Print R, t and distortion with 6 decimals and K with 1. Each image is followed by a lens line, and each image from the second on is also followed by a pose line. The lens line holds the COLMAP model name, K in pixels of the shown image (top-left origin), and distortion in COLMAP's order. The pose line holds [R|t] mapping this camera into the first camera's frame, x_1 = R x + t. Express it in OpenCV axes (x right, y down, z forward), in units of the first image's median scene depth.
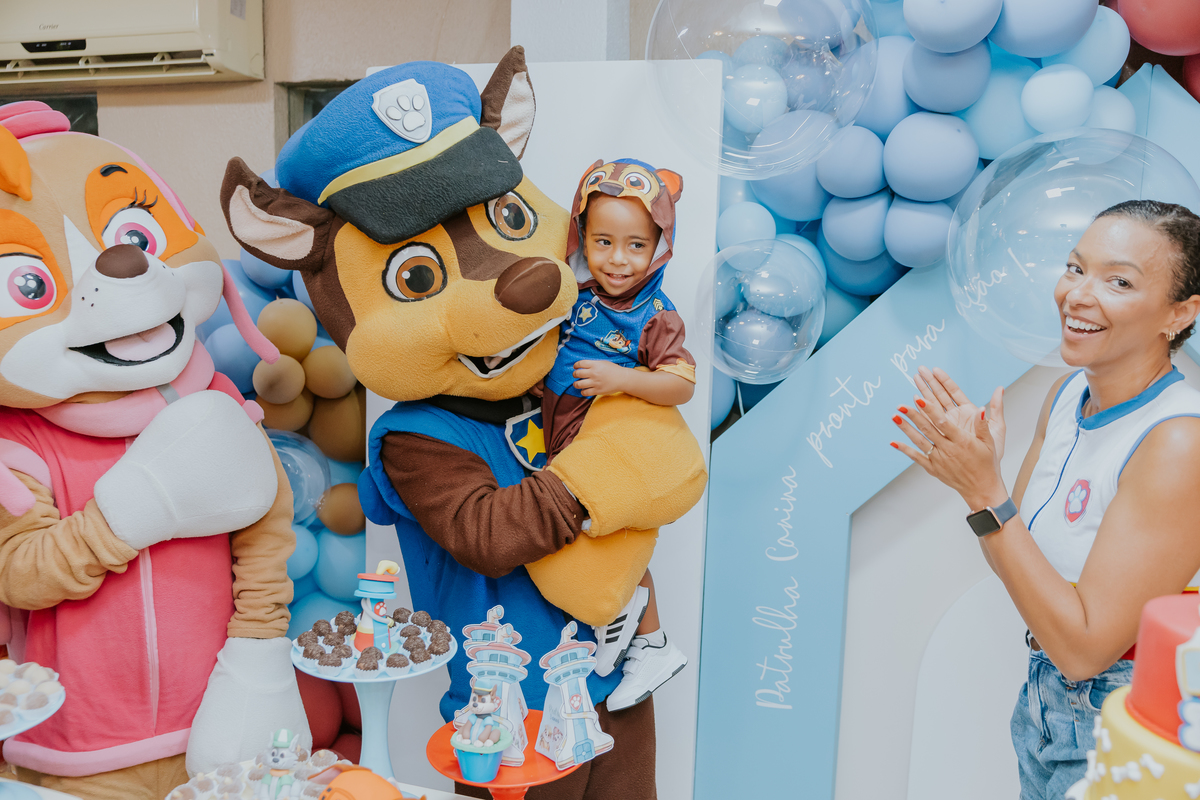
lens RADIAL K [[1073.3, 0, 597.1], [0, 1073.3, 391.0], [0, 0, 1]] dist [0.034831, 0.030015]
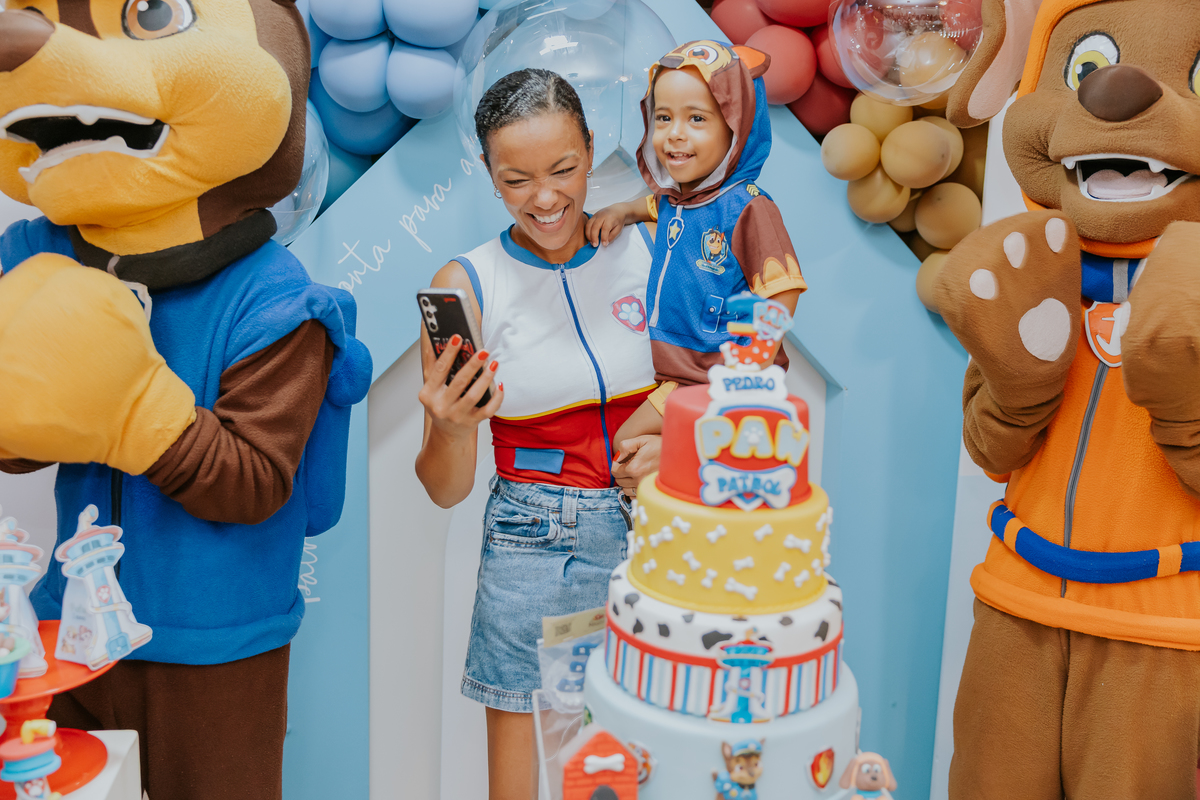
lens RADIAL K [[1226.4, 0, 609.2], [0, 1226.4, 394.6], [0, 0, 1]] dist [0.041831, 0.000000]
pose [[0.890056, -0.084147, 0.448016, -0.070101], [0.051136, 0.995042, 0.085302, 0.046030], [-0.452973, -0.053013, 0.889947, -0.064159]]
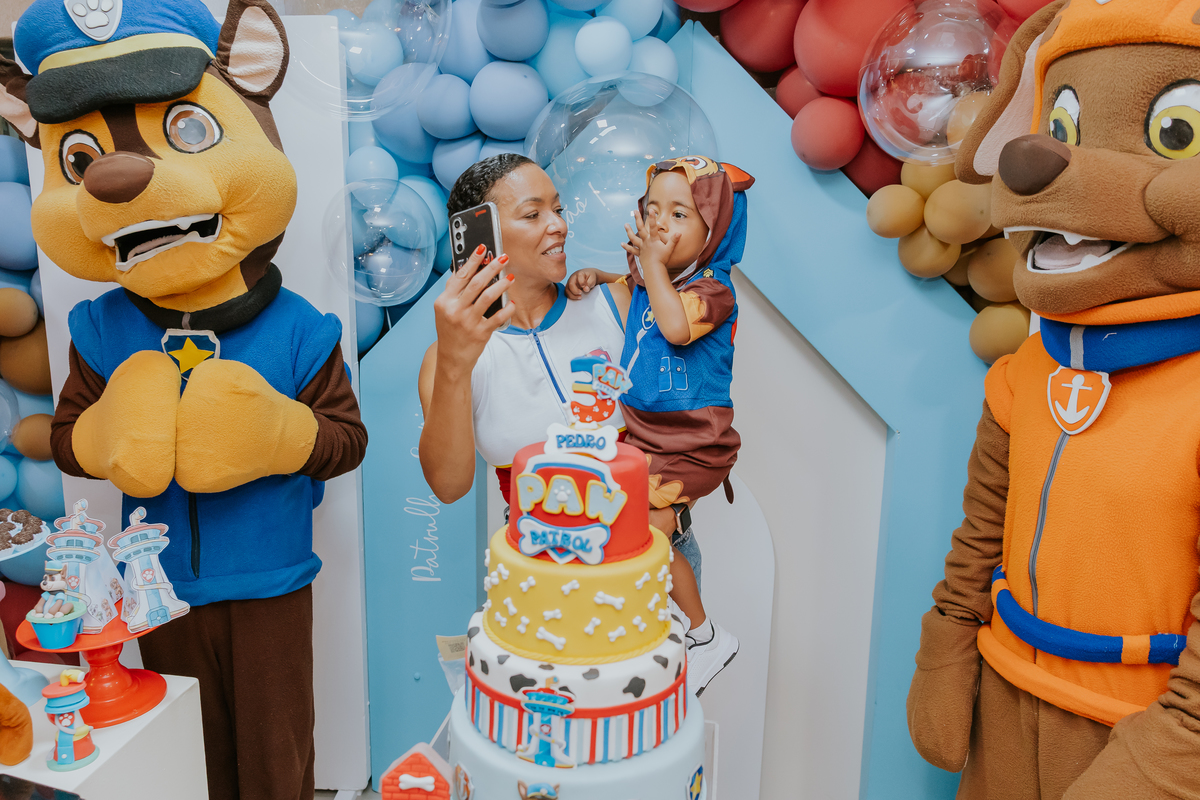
lens RADIAL K [[924.6, 0, 551.9], [0, 924.6, 424.7], [0, 0, 1]] dist [0.043520, -0.029906]
pose [[0.992344, -0.051640, 0.112189, 0.234565], [0.041803, 0.995214, 0.088331, 0.044199], [-0.116213, -0.082965, 0.989753, -0.020119]]
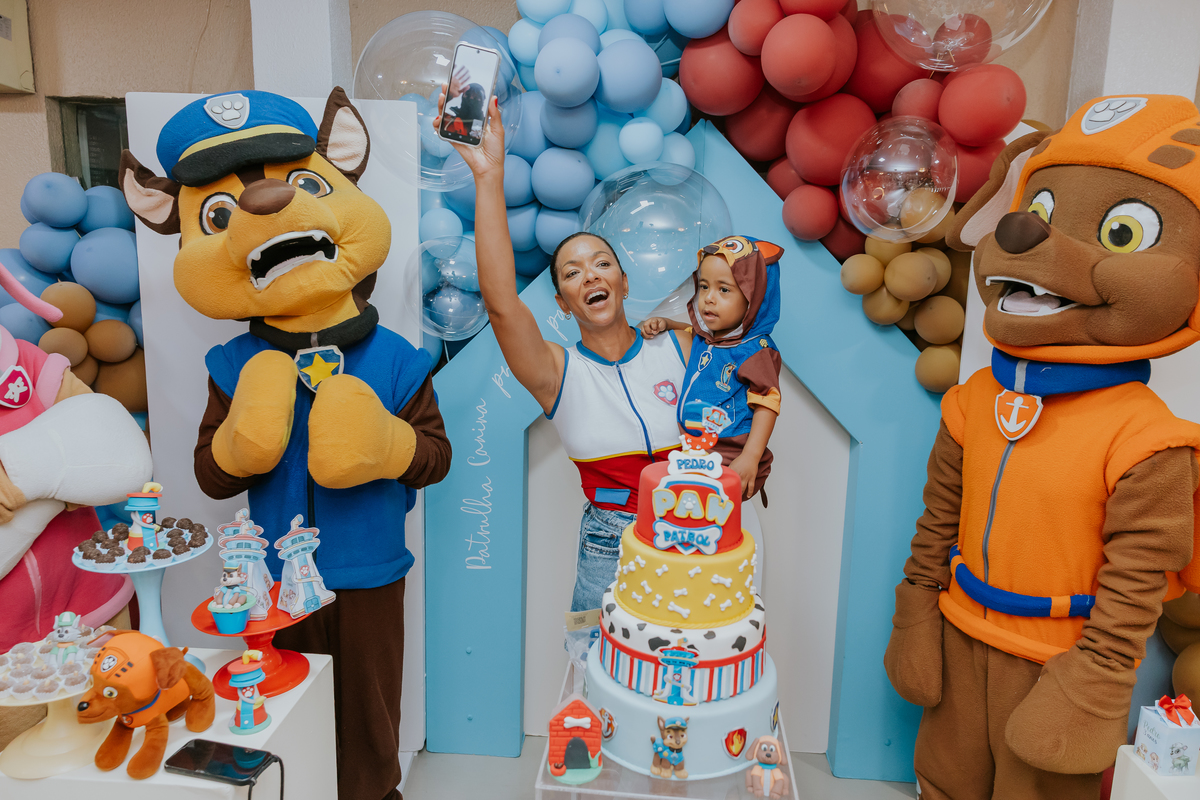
lens RADIAL K [[838.9, 0, 600.3], [0, 838.9, 395.0], [0, 0, 1]] dist [0.035057, 0.014129]
pose [[0.969520, -0.048042, 0.240255, 0.077330], [0.033759, 0.997429, 0.063218, 0.001774], [-0.242675, -0.053181, 0.968649, -0.117334]]
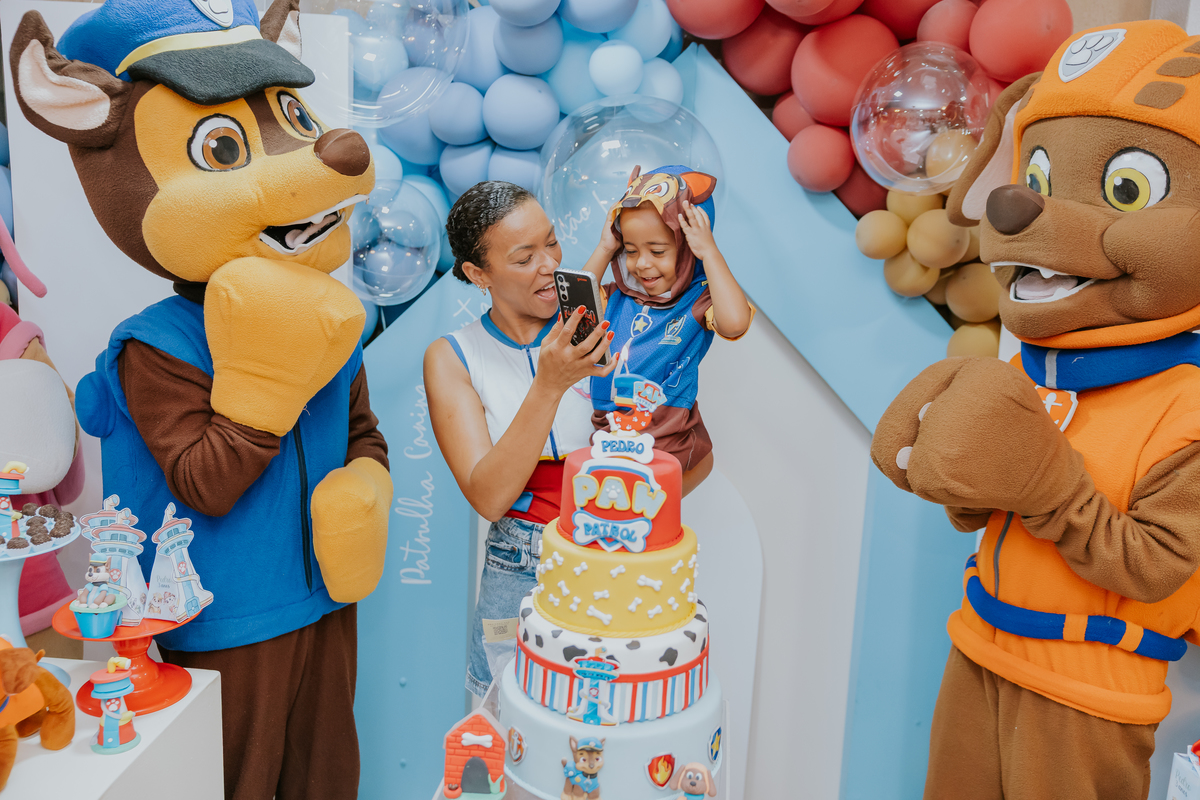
lens RADIAL K [[1073.3, 0, 602.7], [0, 1073.3, 392.3], [0, 0, 1]] dist [0.034831, 0.030015]
pose [[0.975457, -0.027258, 0.218495, 0.134554], [0.013143, 0.997747, 0.065795, 0.014875], [-0.219796, -0.061309, 0.973618, -0.203300]]
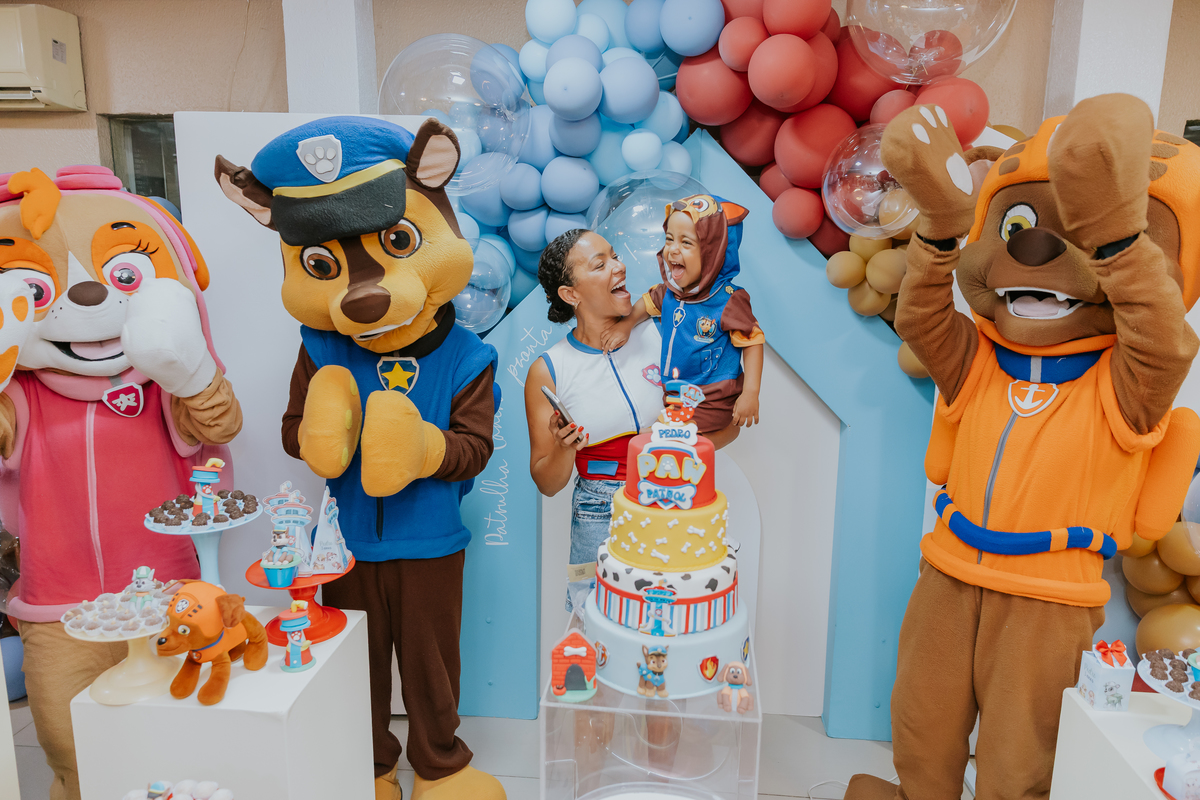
lens RADIAL K [[860.2, 0, 609.9], [0, 860.2, 394.6], [0, 0, 1]] dist [0.044388, -0.004238]
pose [[0.973801, -0.055994, 0.220400, 0.074126], [0.043228, 0.997119, 0.062327, 0.012263], [-0.223255, -0.051167, 0.973416, -0.262792]]
